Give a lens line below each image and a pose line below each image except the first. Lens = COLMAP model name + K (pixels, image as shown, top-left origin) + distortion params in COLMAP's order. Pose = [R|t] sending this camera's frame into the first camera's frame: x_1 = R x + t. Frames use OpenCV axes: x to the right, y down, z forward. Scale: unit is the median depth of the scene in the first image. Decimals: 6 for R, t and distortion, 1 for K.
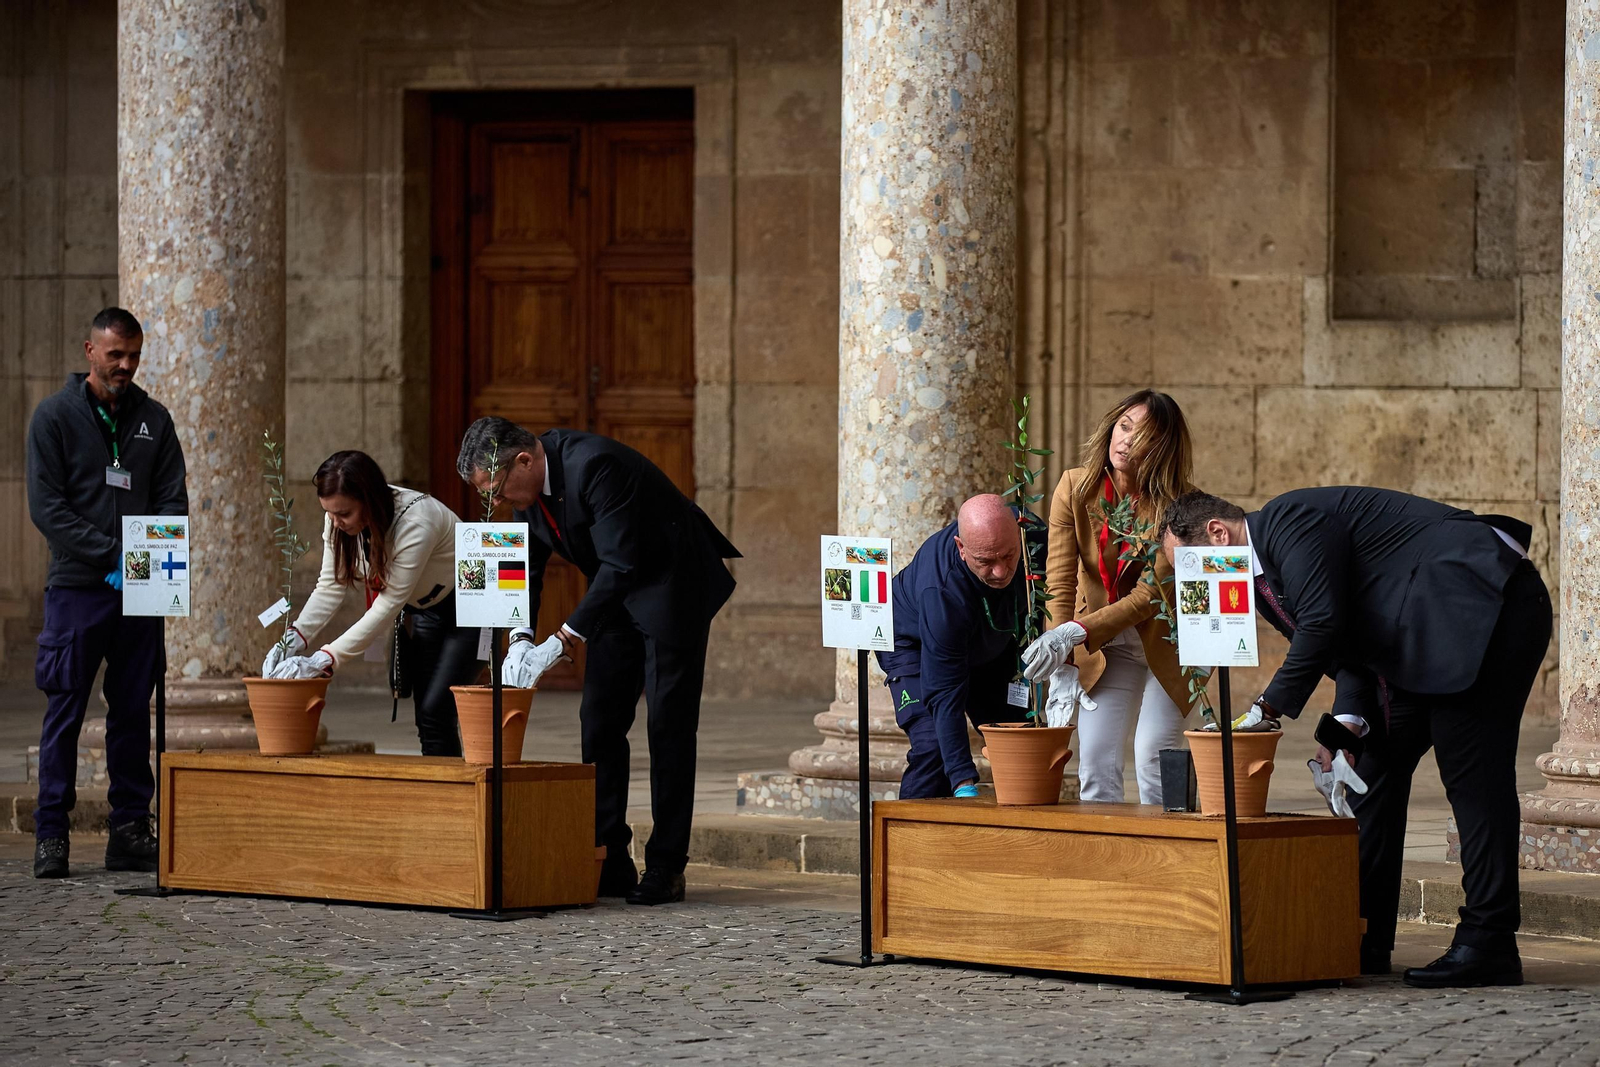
lens RADIAL K [[8208.1, 0, 613.5], [0, 8208.1, 534.8], [0, 0, 1]] dist [0.372514, 5.425458]
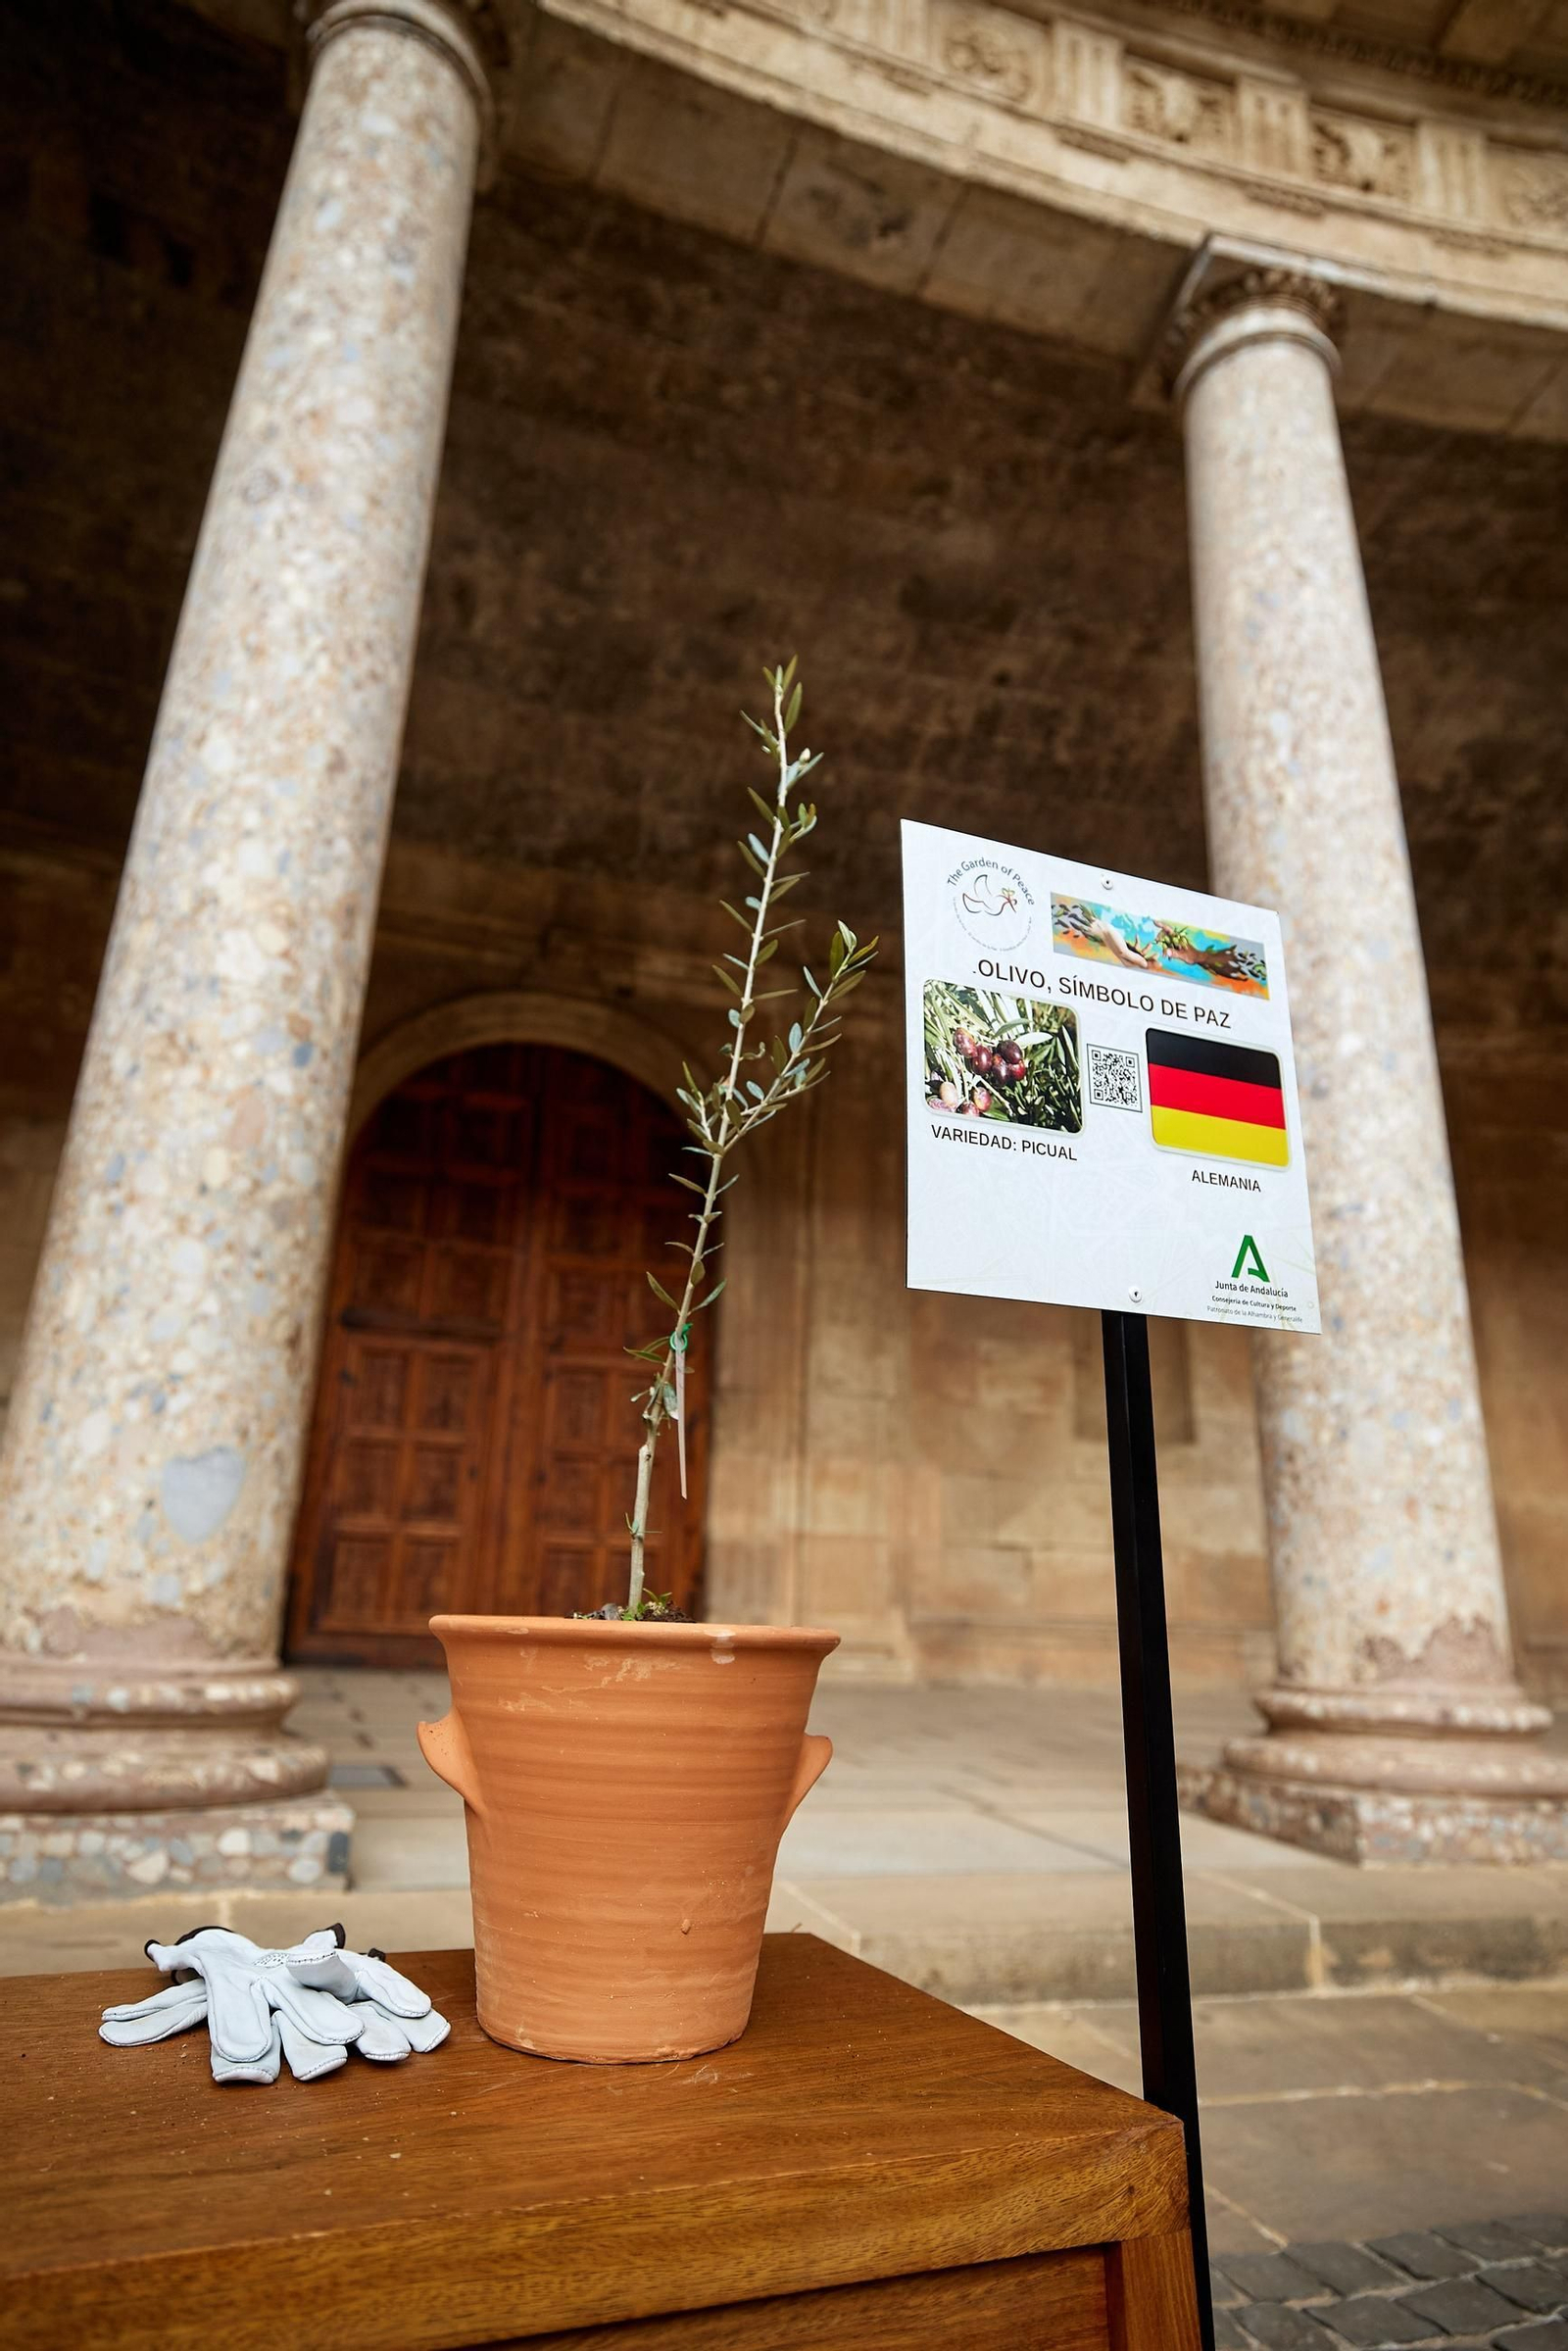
lens RADIAL K [[1258.0, 0, 398.0], [0, 1258.0, 1168.0], [0, 0, 1]] dist [-0.022345, 0.020728]
pose [[0.375585, 0.314112, 0.871934, -0.048266], [-0.007884, 0.941862, -0.335907, 0.017769], [-0.926754, 0.119287, 0.356226, 0.955572]]
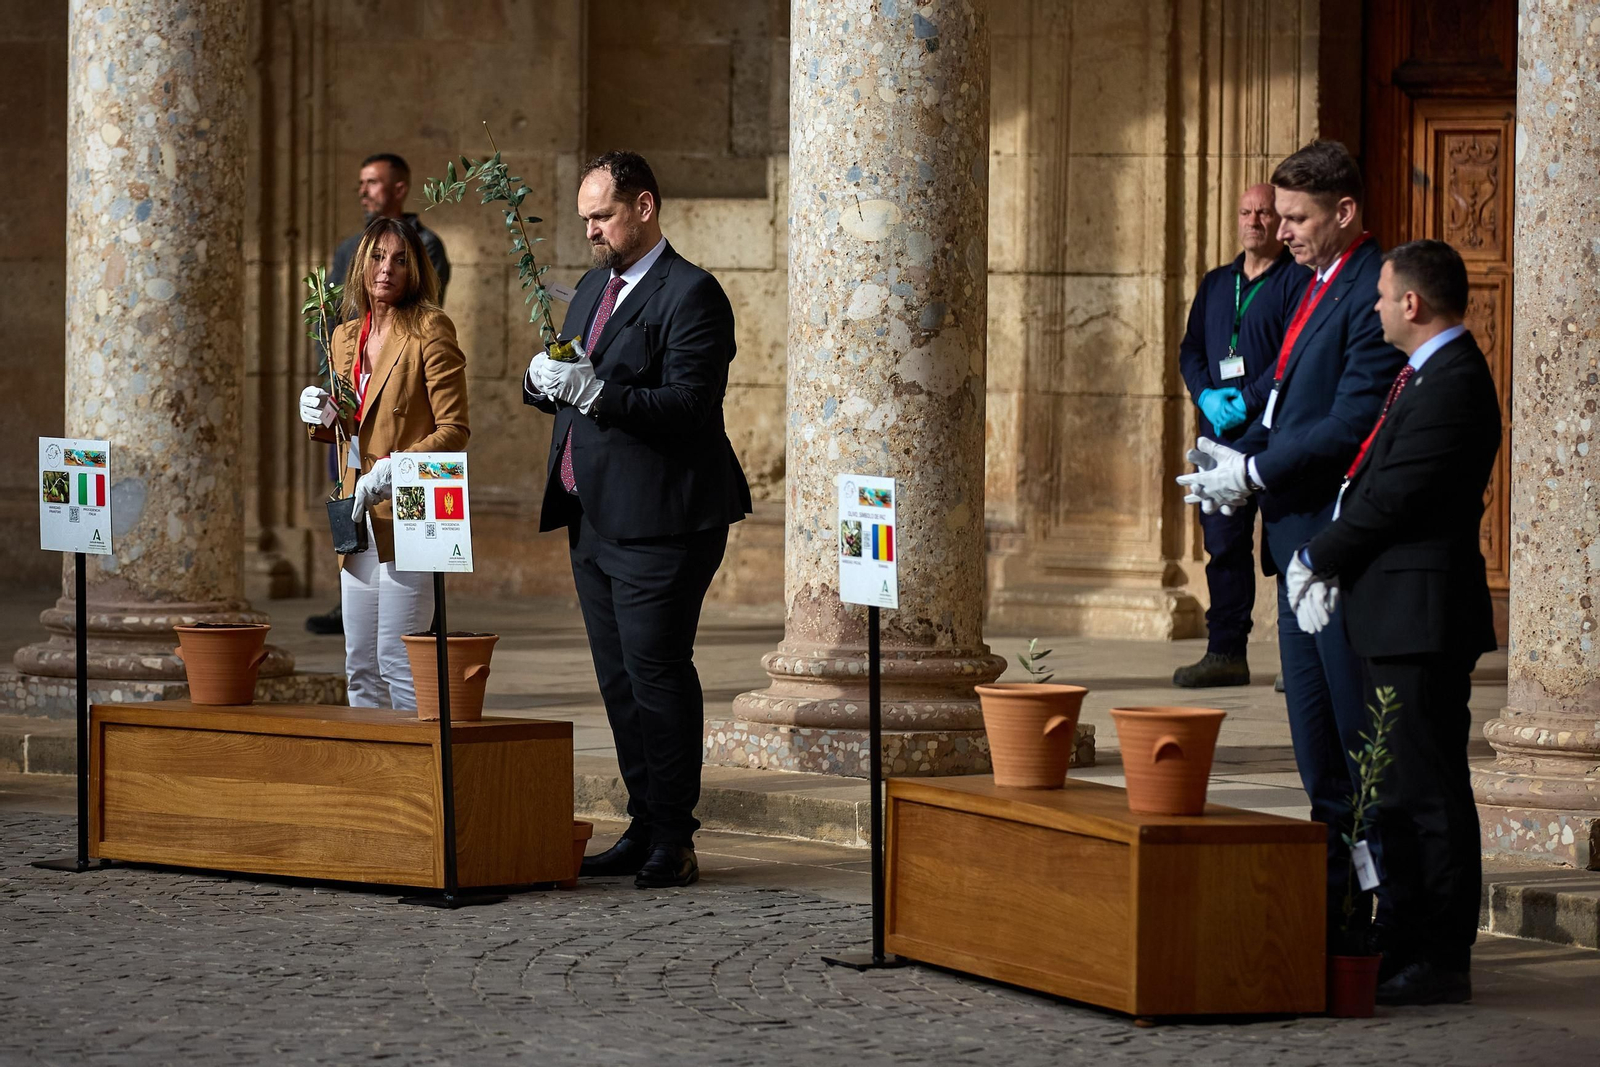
lens RADIAL K [[8208.1, 0, 613.5], [0, 8208.1, 534.8], [0, 0, 1]] dist [0.372514, 5.425458]
pose [[0.995448, 0.003007, 0.095262, -0.000931], [-0.004099, 0.999928, 0.011272, 0.001393], [-0.095222, -0.011612, 0.995388, 0.015994]]
